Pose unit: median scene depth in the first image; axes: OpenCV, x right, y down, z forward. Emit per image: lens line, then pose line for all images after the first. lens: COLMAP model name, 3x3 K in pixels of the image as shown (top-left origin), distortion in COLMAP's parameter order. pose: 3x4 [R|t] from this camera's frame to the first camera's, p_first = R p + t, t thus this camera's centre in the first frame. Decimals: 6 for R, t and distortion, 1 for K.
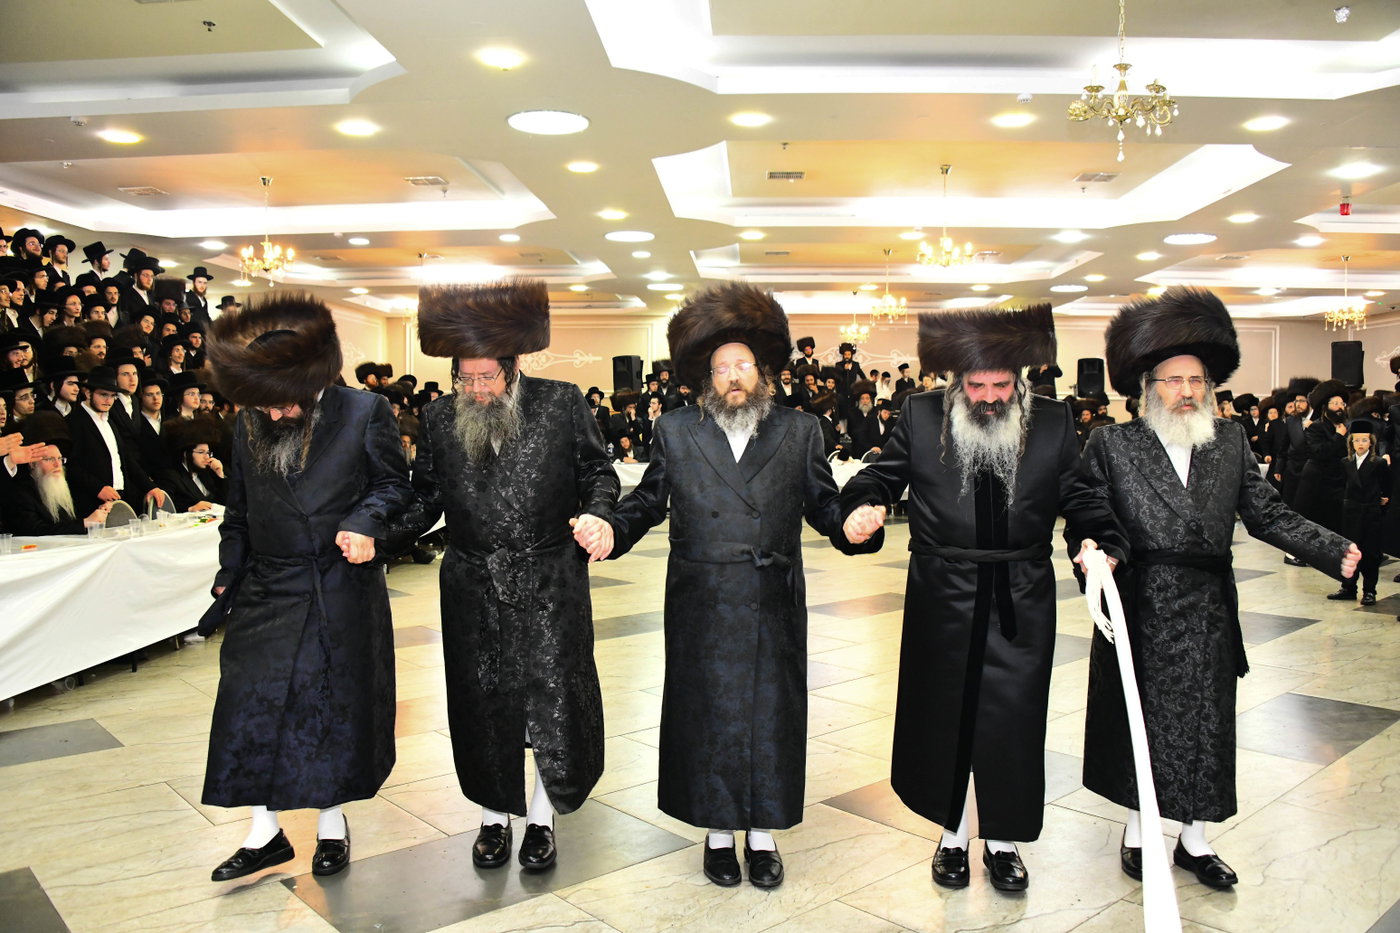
lens RADIAL K [[1139.8, 0, 698.4], [0, 1139.8, 429.8], [0, 0, 1]] dist [-0.124967, 0.077200]
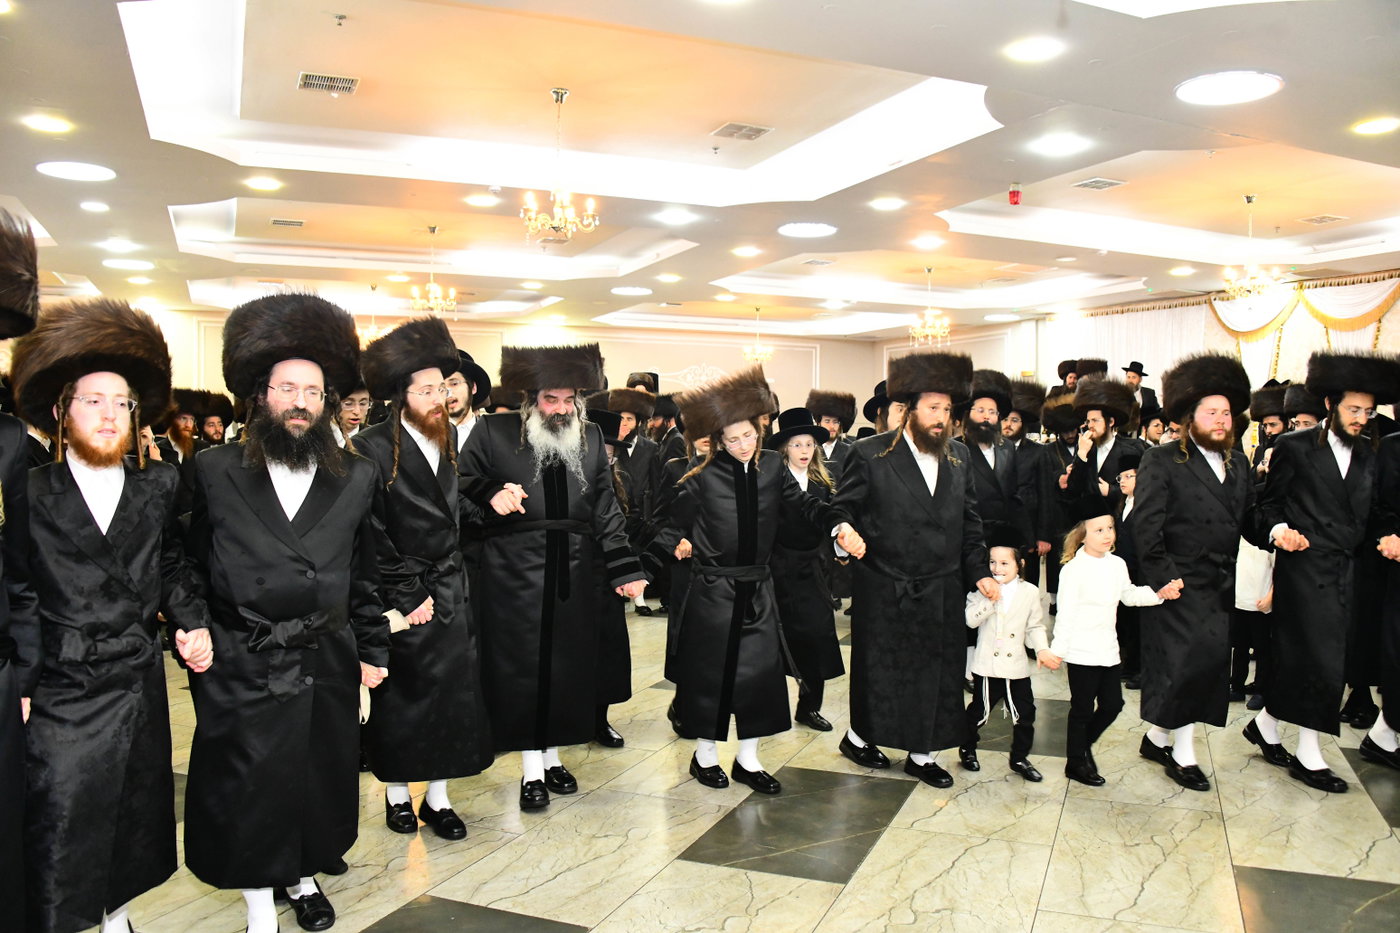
lens RADIAL K [[1139.8, 0, 698.4], [0, 1139.8, 429.8], [0, 0, 1]] dist [-0.124967, 0.077200]
pose [[0.900574, 0.006066, 0.434660, -0.015663], [0.001346, 0.999859, -0.016744, -0.006144], [-0.434700, 0.015664, 0.900439, 0.387694]]
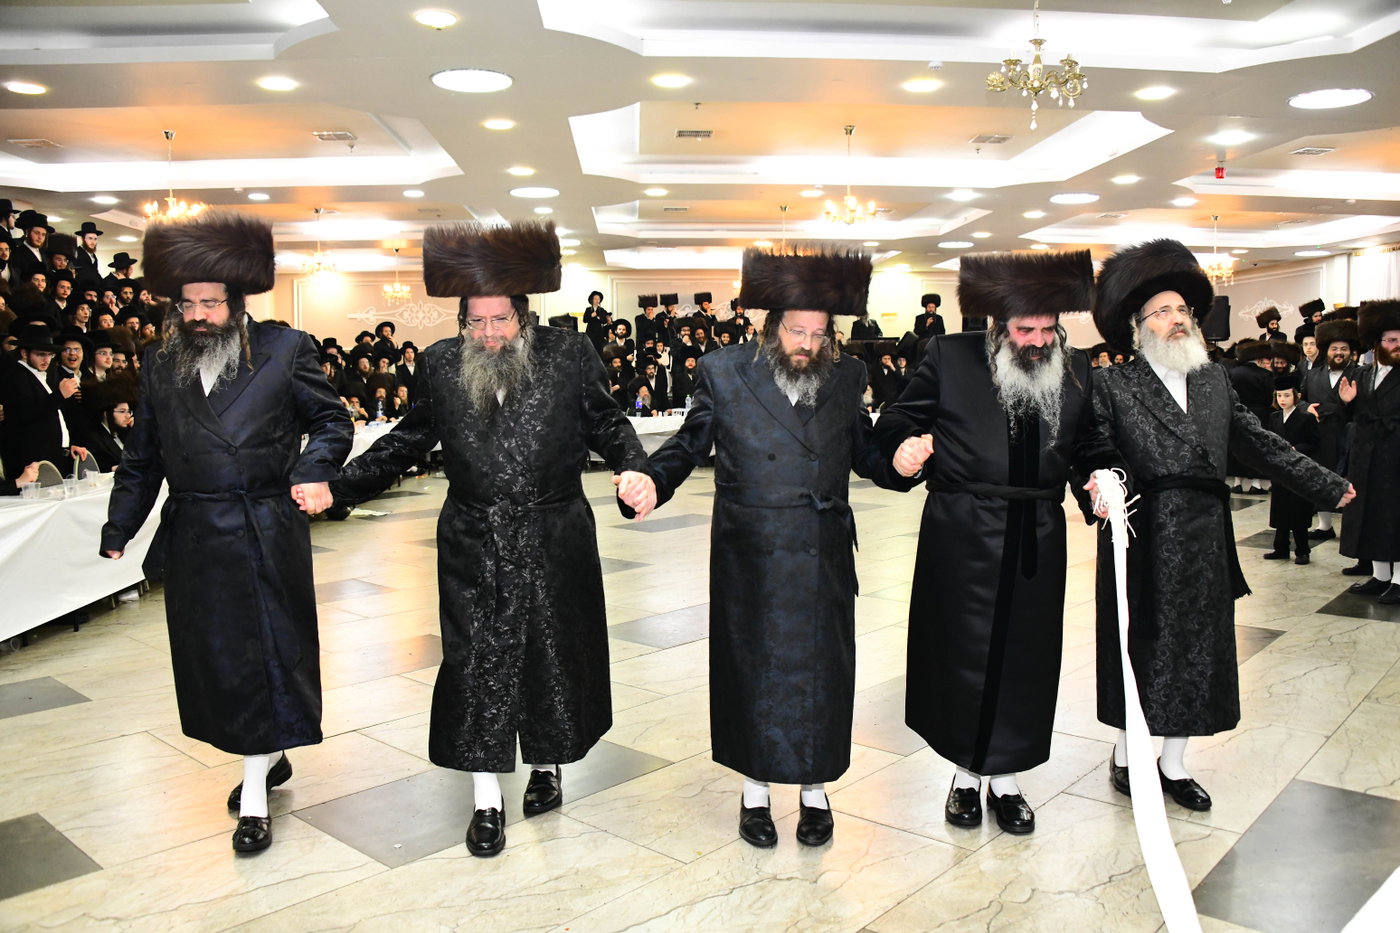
lens RADIAL K [[1139.8, 0, 698.4], [0, 1139.8, 429.8], [0, 0, 1]] dist [-0.124967, 0.077200]
pose [[0.994295, -0.013064, 0.105865, -0.039092], [0.008851, 0.999154, 0.040162, 0.001348], [-0.106300, -0.038996, 0.993569, -0.031465]]
